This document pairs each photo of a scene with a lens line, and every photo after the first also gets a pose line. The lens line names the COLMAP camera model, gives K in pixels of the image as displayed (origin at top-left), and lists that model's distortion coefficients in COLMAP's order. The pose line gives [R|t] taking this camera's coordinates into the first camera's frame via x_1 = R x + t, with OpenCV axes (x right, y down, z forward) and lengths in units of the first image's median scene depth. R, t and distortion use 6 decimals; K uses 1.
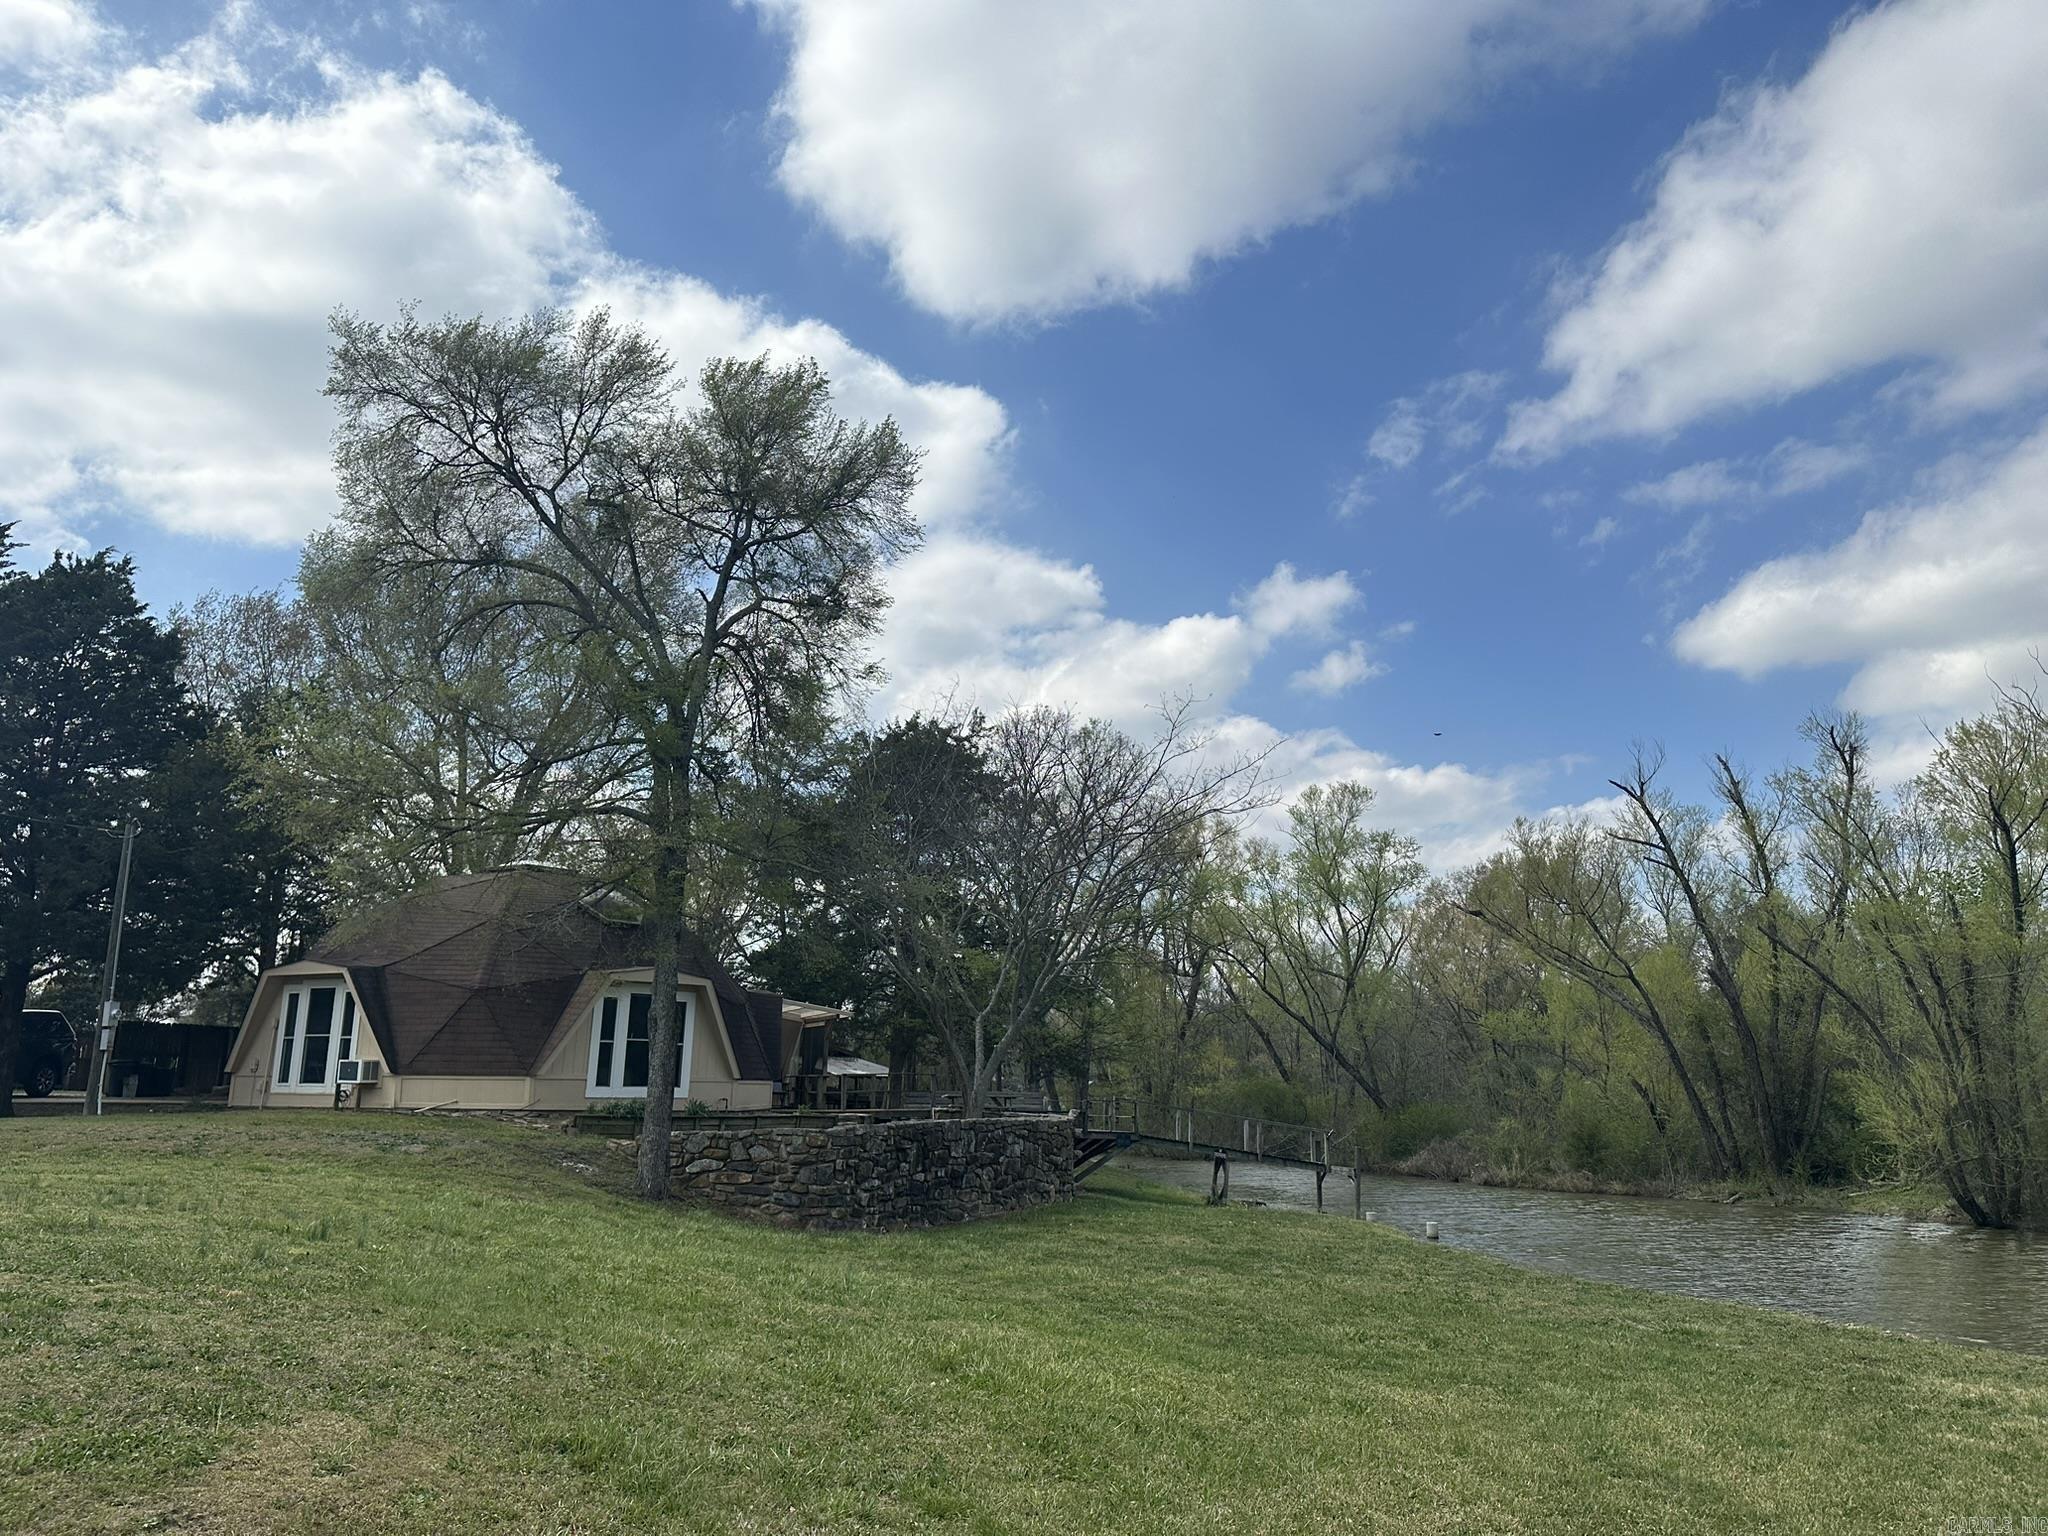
lens RADIAL K [[1439.1, 0, 1034.3], [0, 1439.1, 779.8], [0, 0, 1]] dist [0.112856, -0.153863]
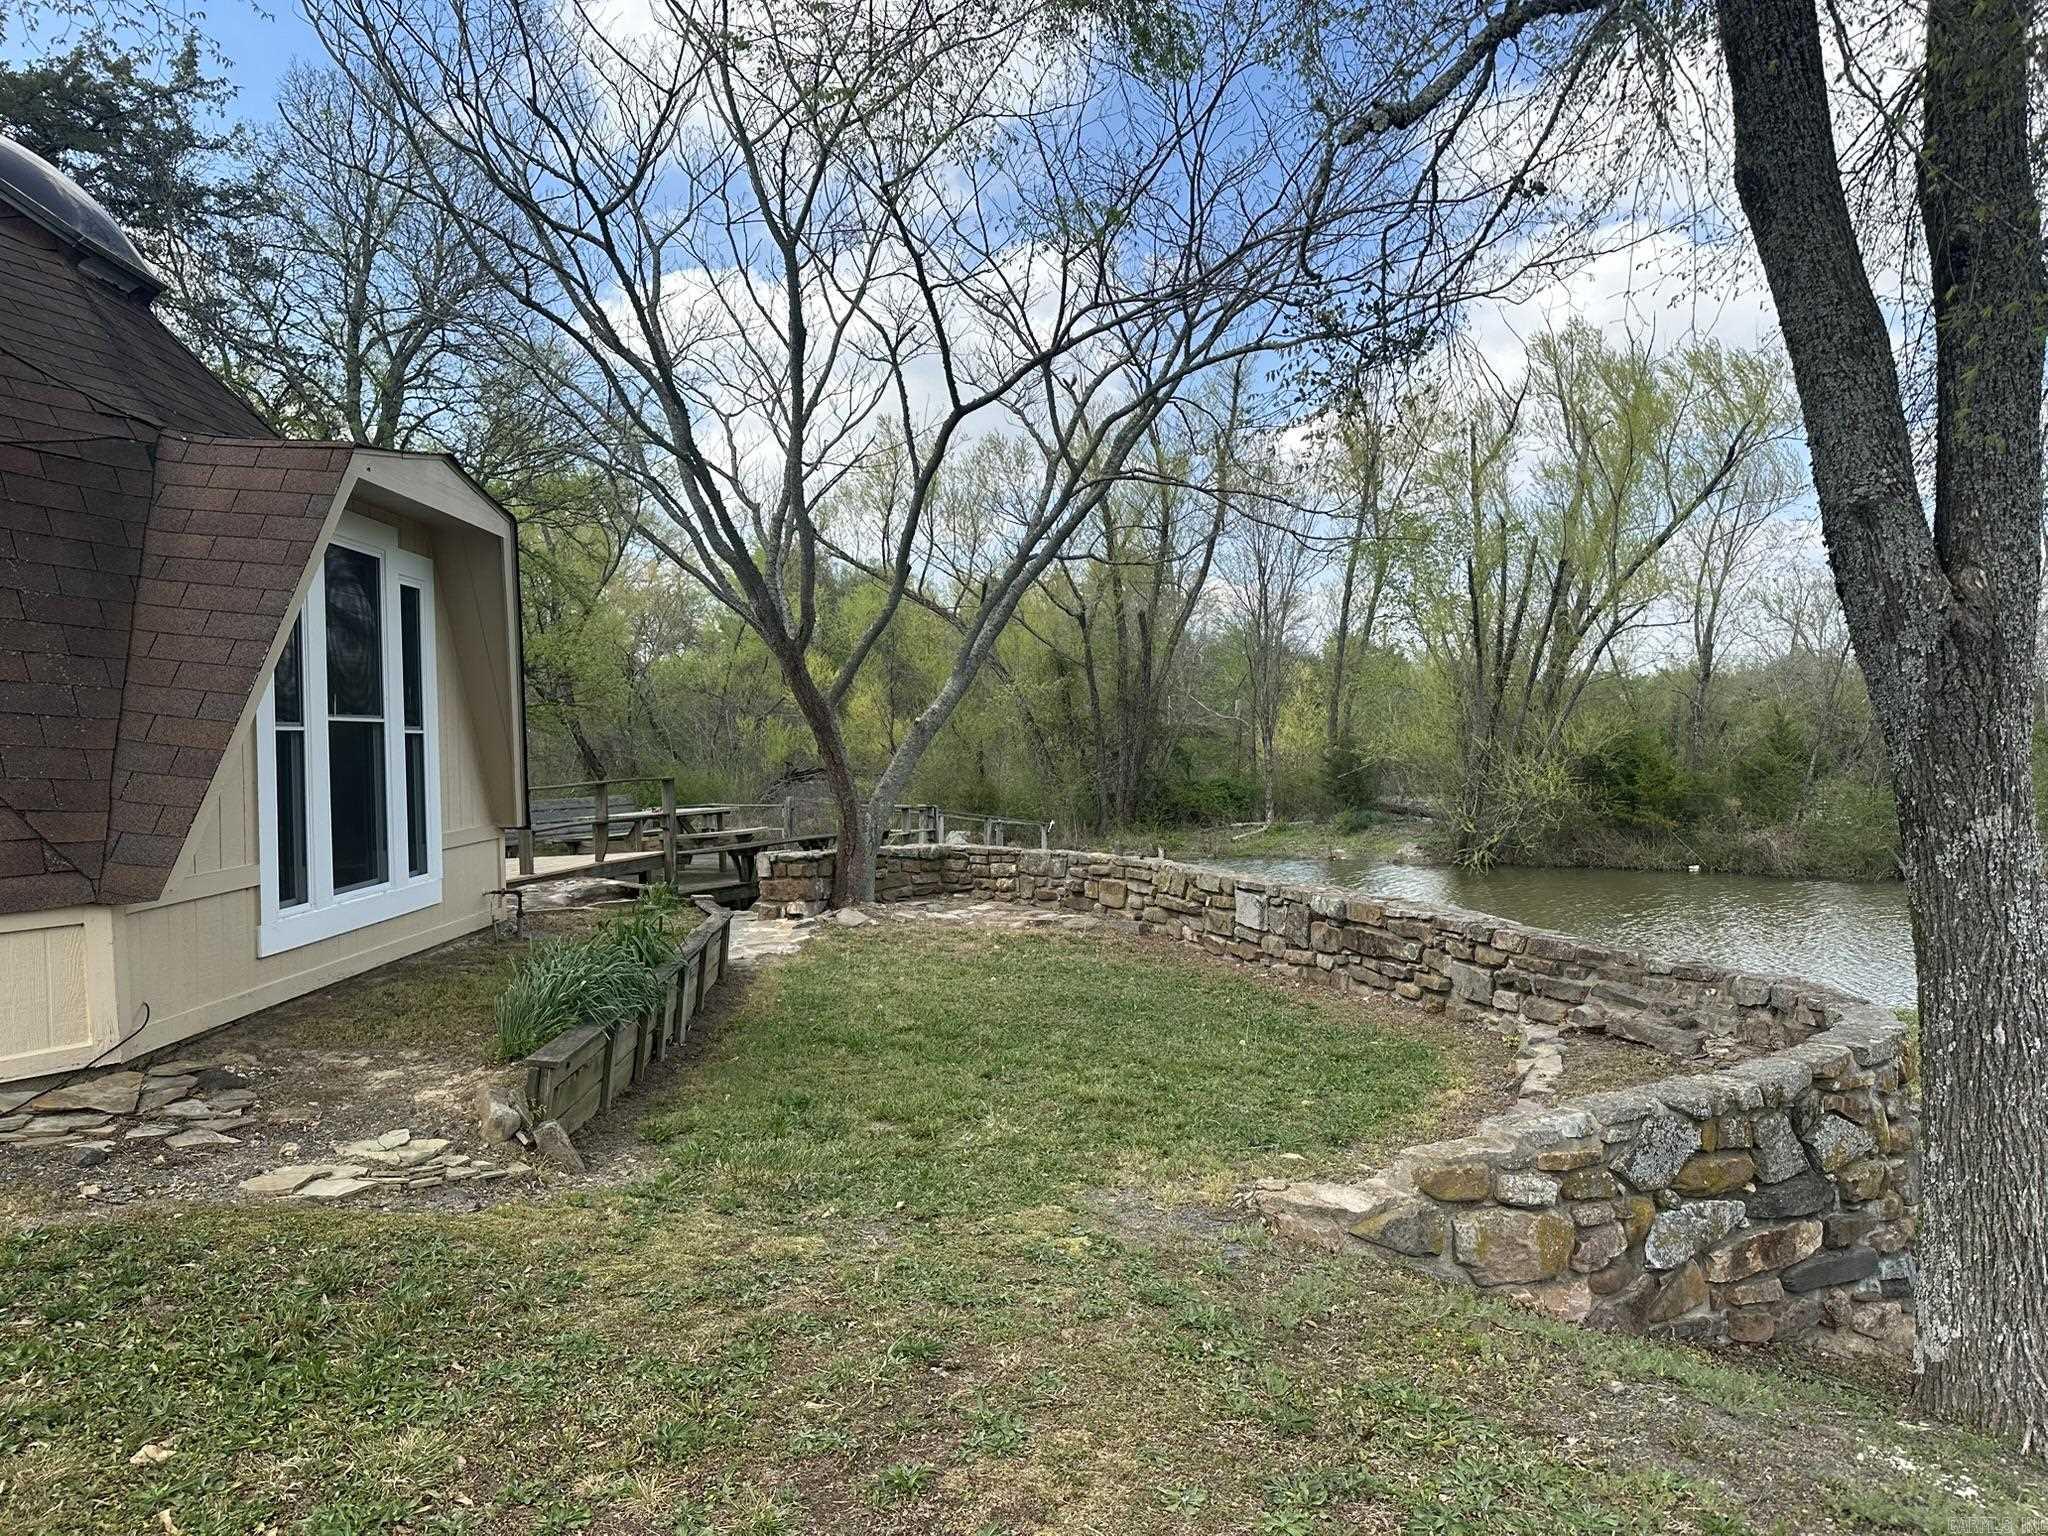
lens RADIAL K [[1431.0, 0, 1024.0], [0, 1431.0, 768.0], [0, 0, 1]] dist [0.107900, -0.123009]
pose [[0.703562, -0.049382, 0.708916, -0.393759], [-0.122039, 0.974366, 0.188989, 0.127879], [-0.700076, -0.219481, 0.679501, 0.763149]]
